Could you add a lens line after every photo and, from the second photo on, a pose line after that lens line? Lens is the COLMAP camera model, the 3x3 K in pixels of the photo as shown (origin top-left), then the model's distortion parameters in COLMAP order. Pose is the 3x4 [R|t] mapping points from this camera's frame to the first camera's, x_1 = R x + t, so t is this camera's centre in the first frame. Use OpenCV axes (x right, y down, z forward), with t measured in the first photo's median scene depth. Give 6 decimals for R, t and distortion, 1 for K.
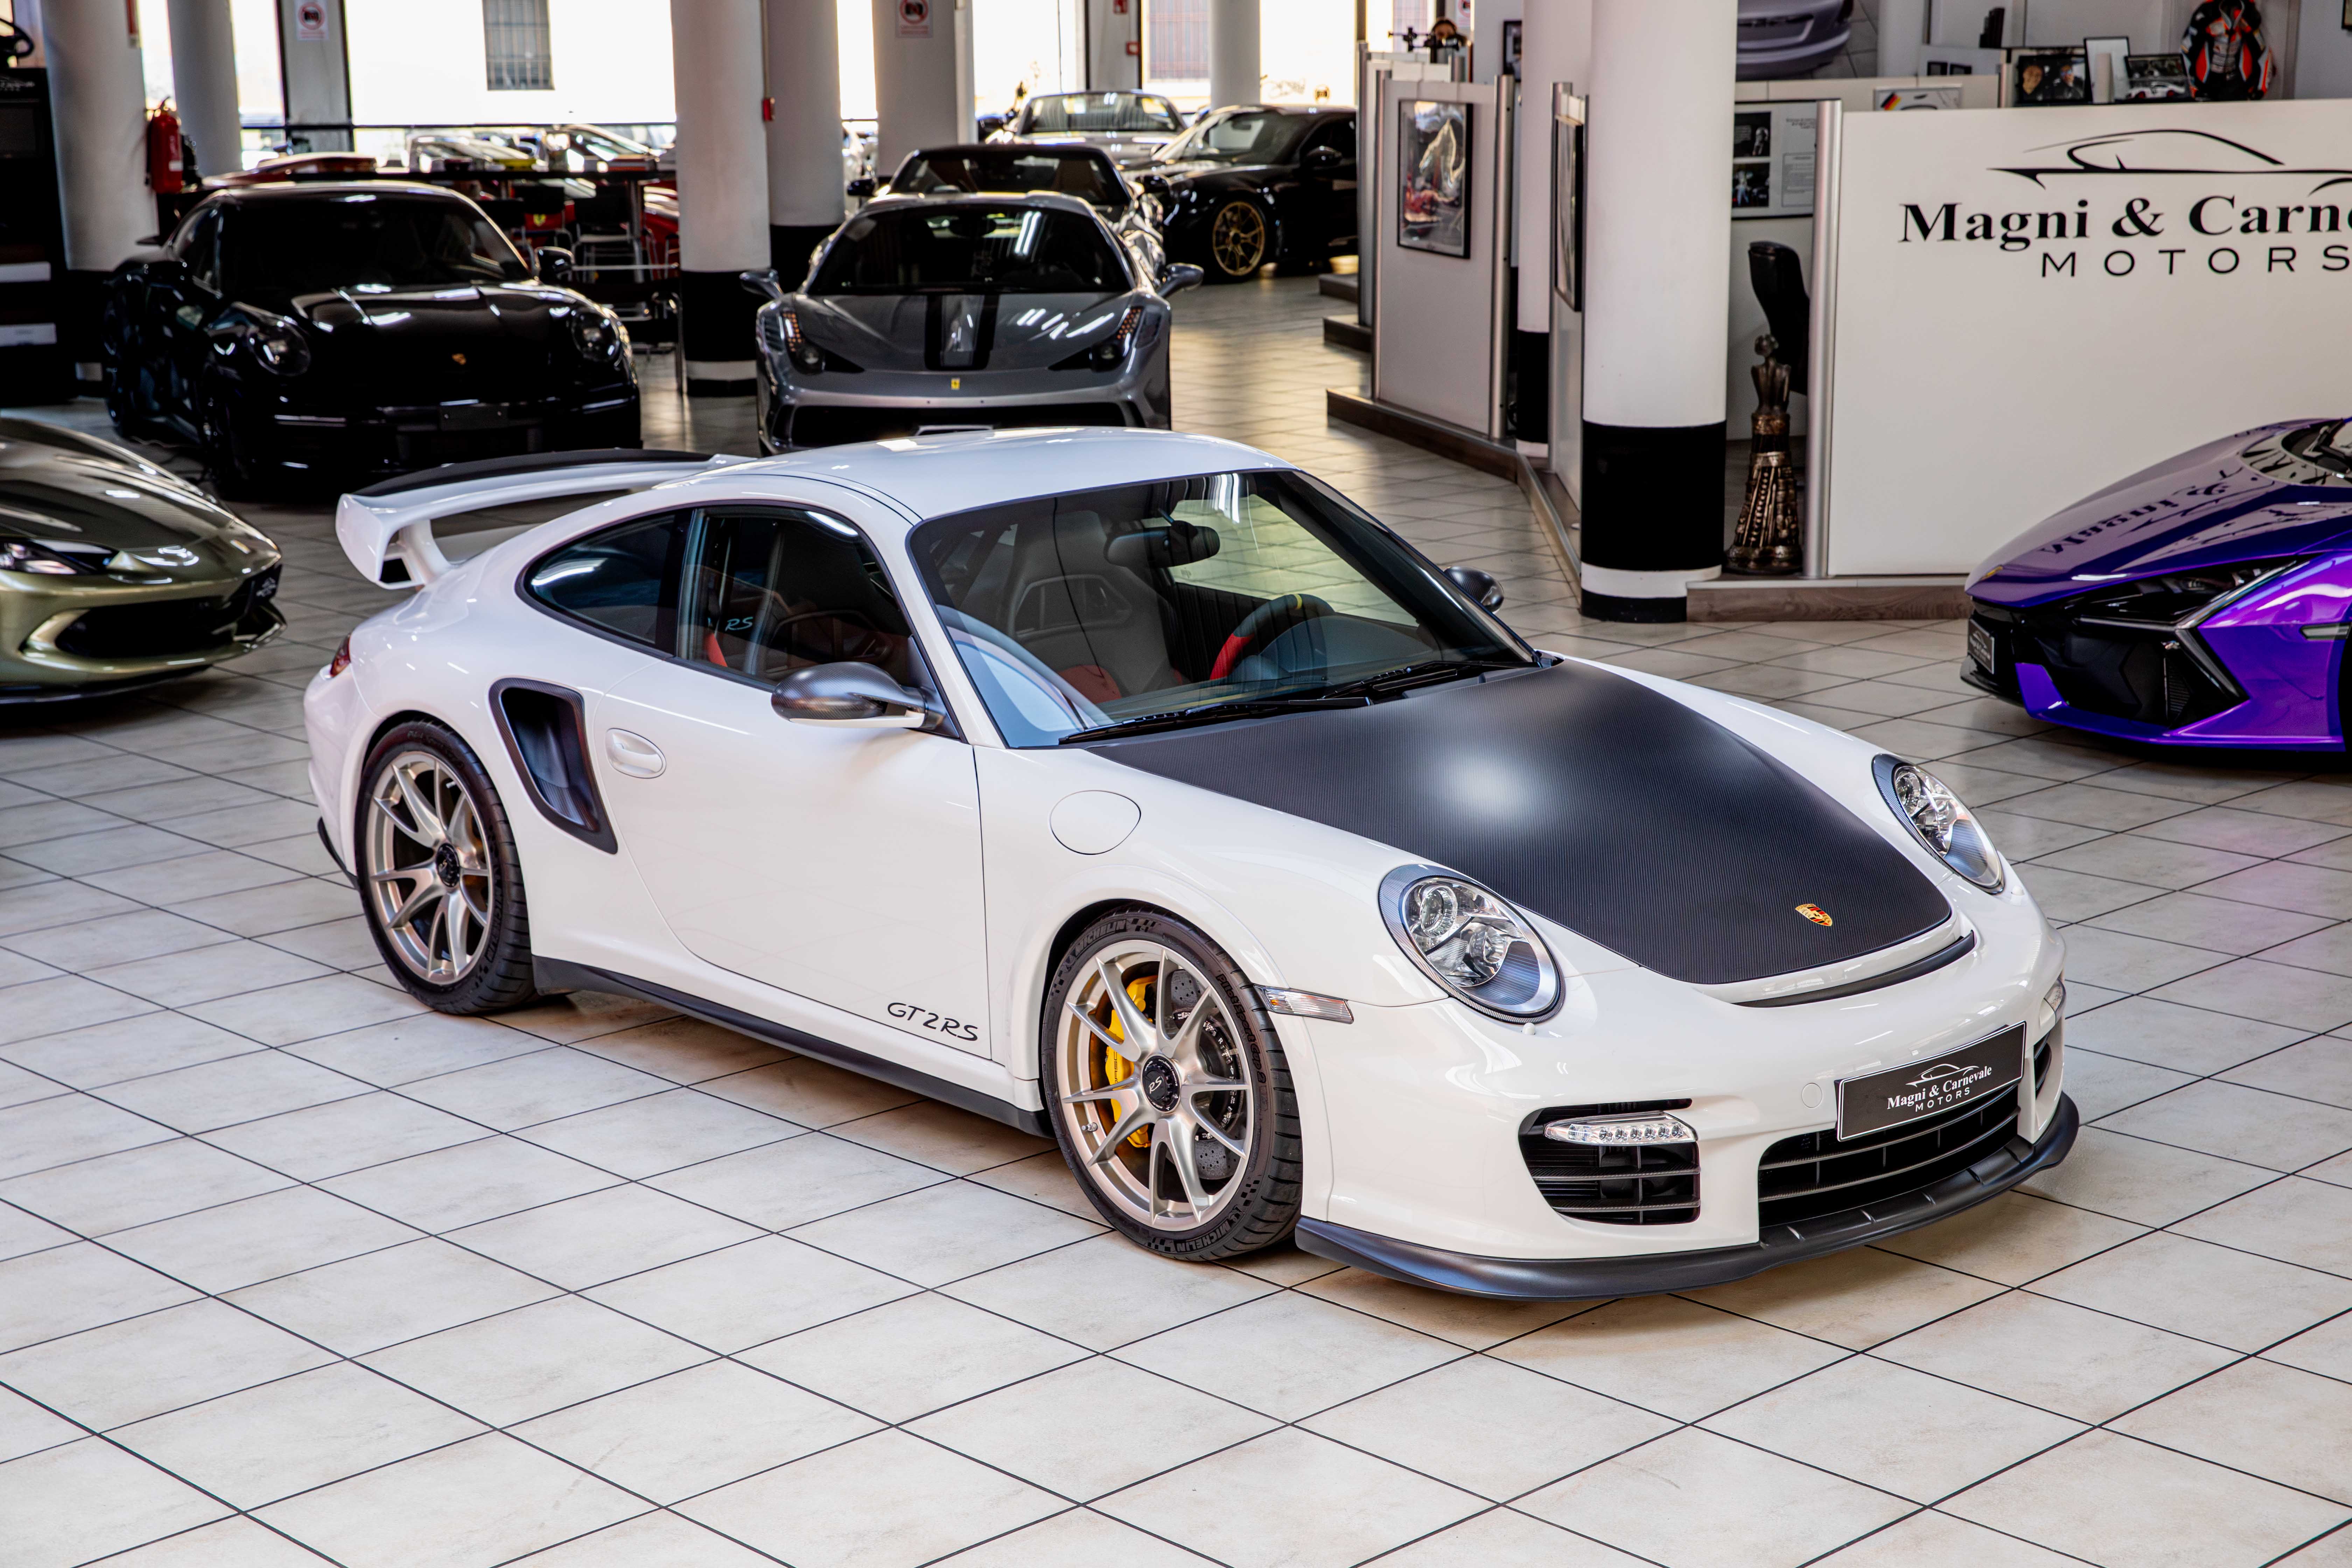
lens RADIAL K [[3689.5, 0, 1176.0], [0, 3689.5, 784.0], [0, 0, 1]] dist [0.143951, 0.067814]
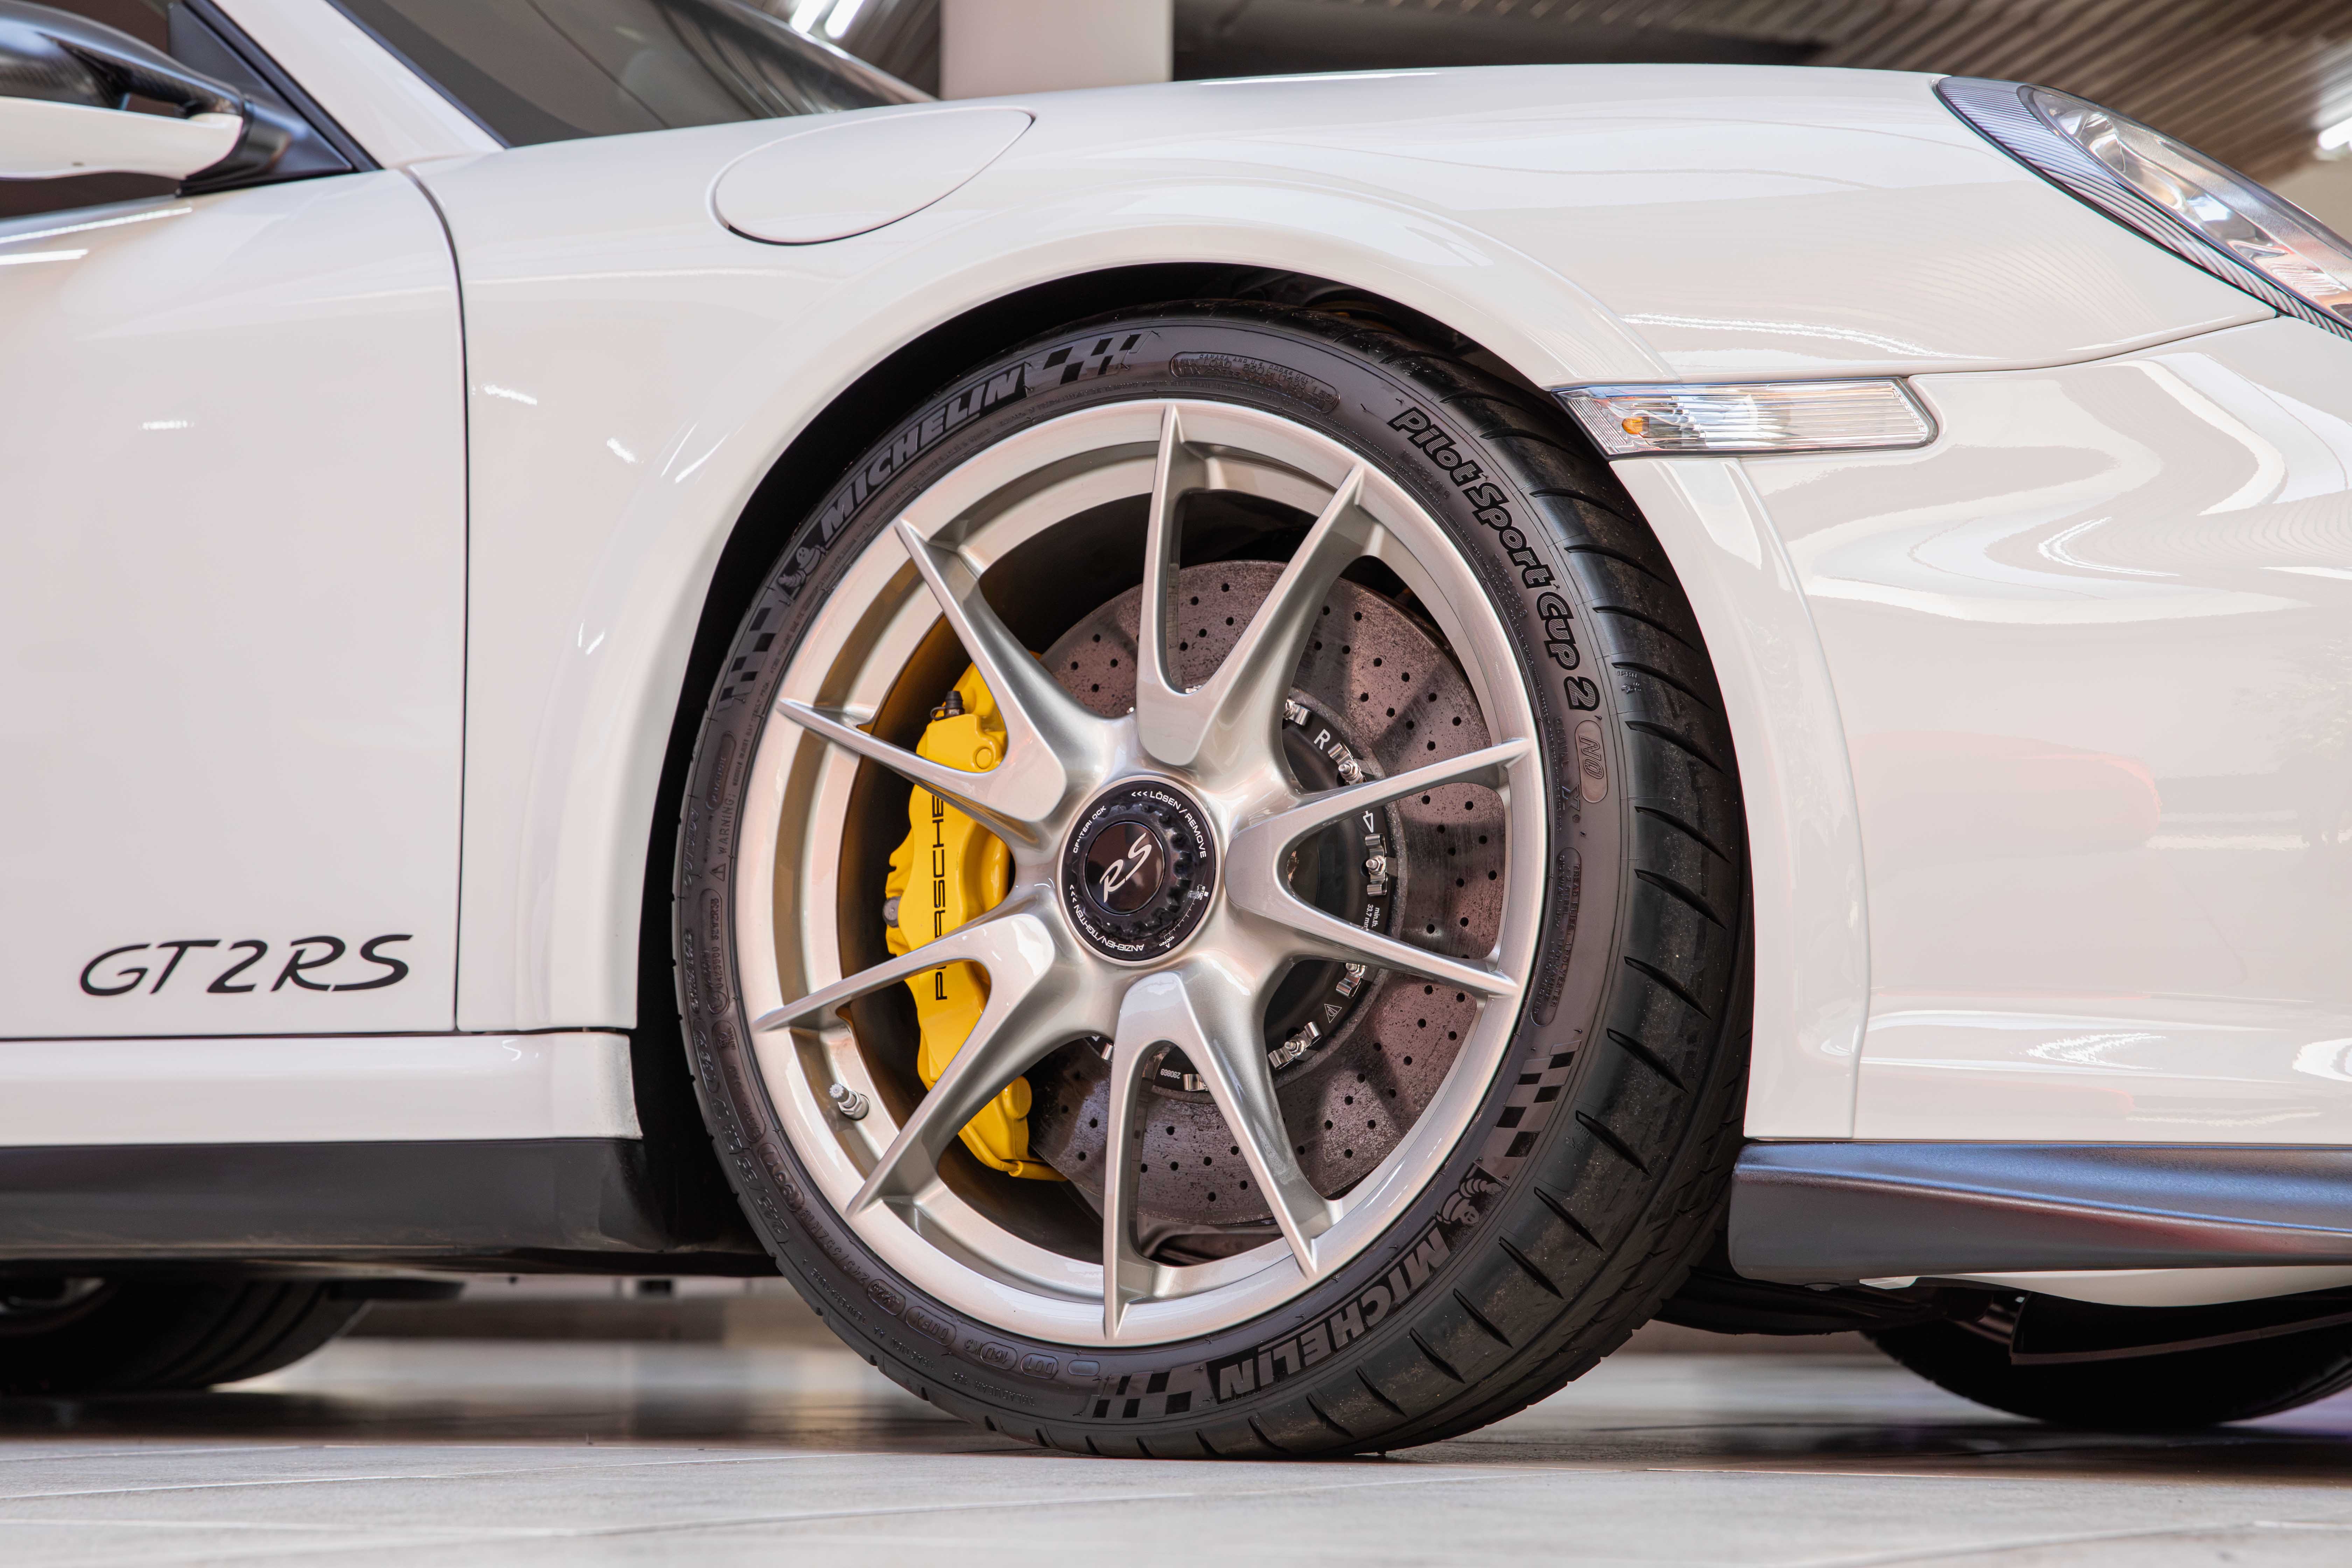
lens RADIAL K [[4401.8, 0, 1176.0], [0, 4401.8, 784.0], [0, 0, 1]] dist [0.228627, -0.035757]
pose [[0.961089, 0.054906, 0.270726, -0.079905], [0.038577, 0.943766, -0.328355, 0.154174], [-0.273531, 0.326023, 0.904925, 0.521352]]
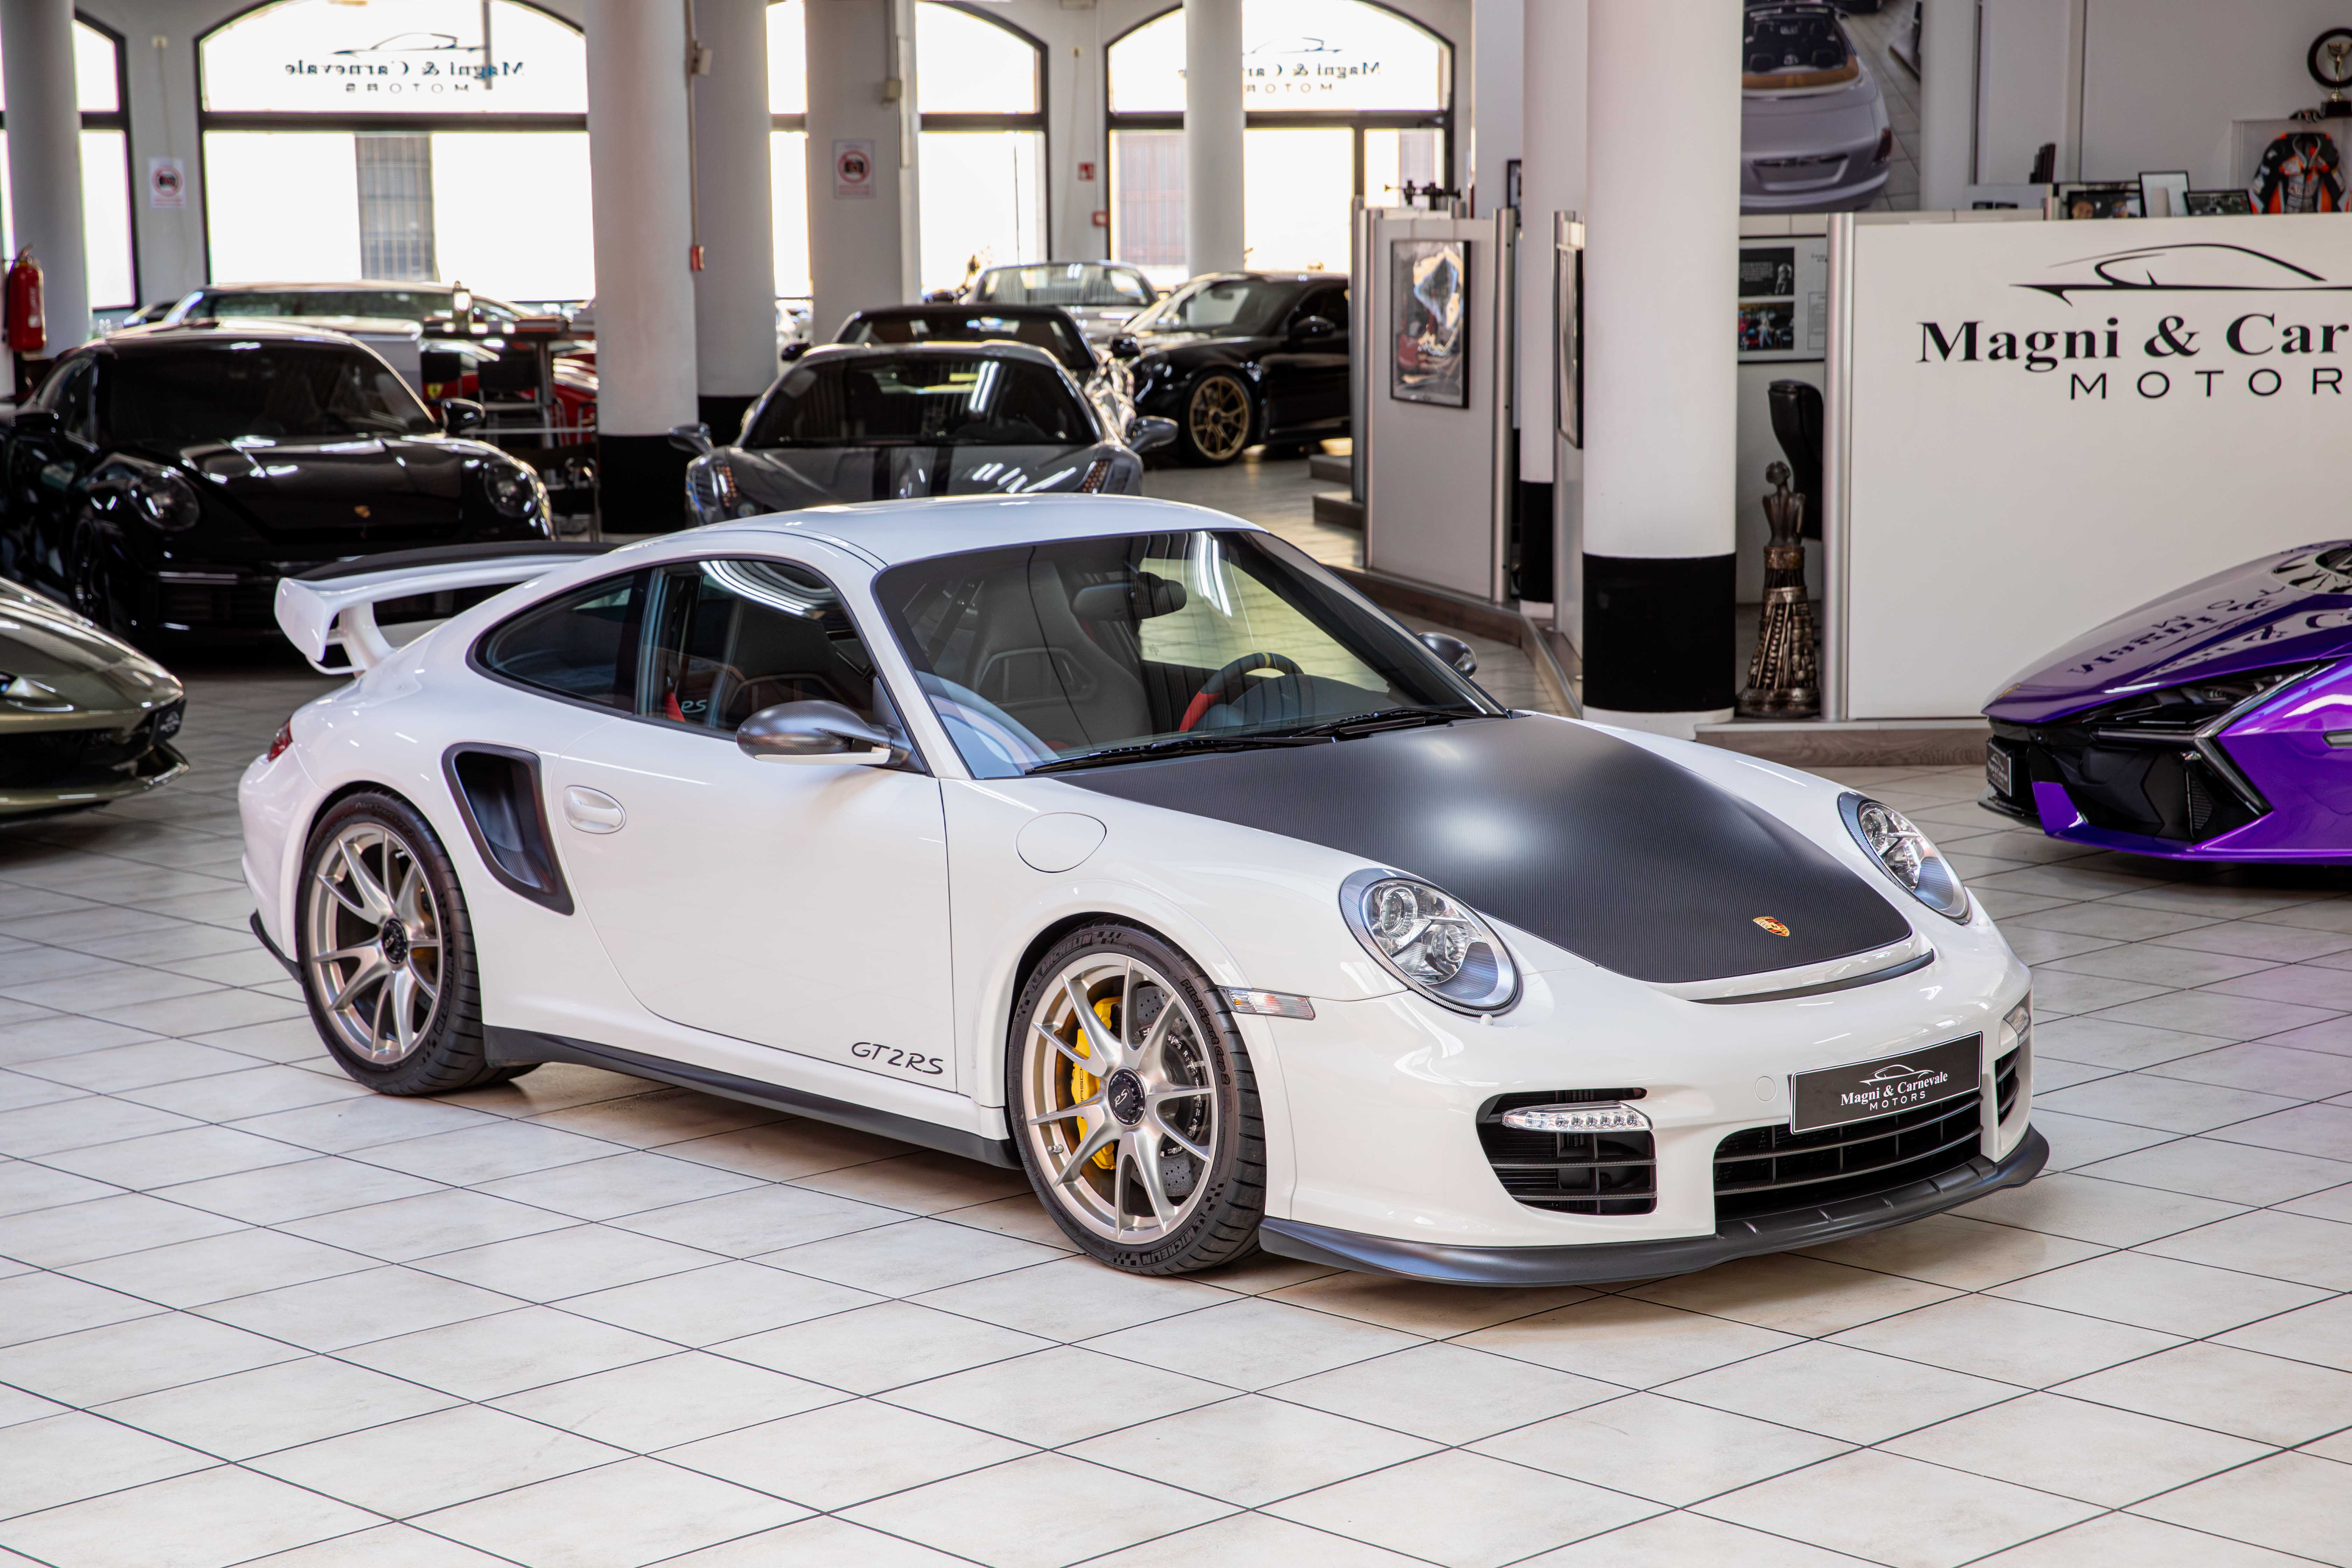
lens RADIAL K [[4401.8, 0, 1176.0], [0, 4401.8, 784.0], [0, 0, 1]] dist [0.228627, -0.035757]
pose [[0.999984, -0.001659, 0.005322, 0.002463], [0.002059, 0.997095, -0.076145, 0.068908], [-0.005180, 0.076155, 0.997083, -0.160883]]
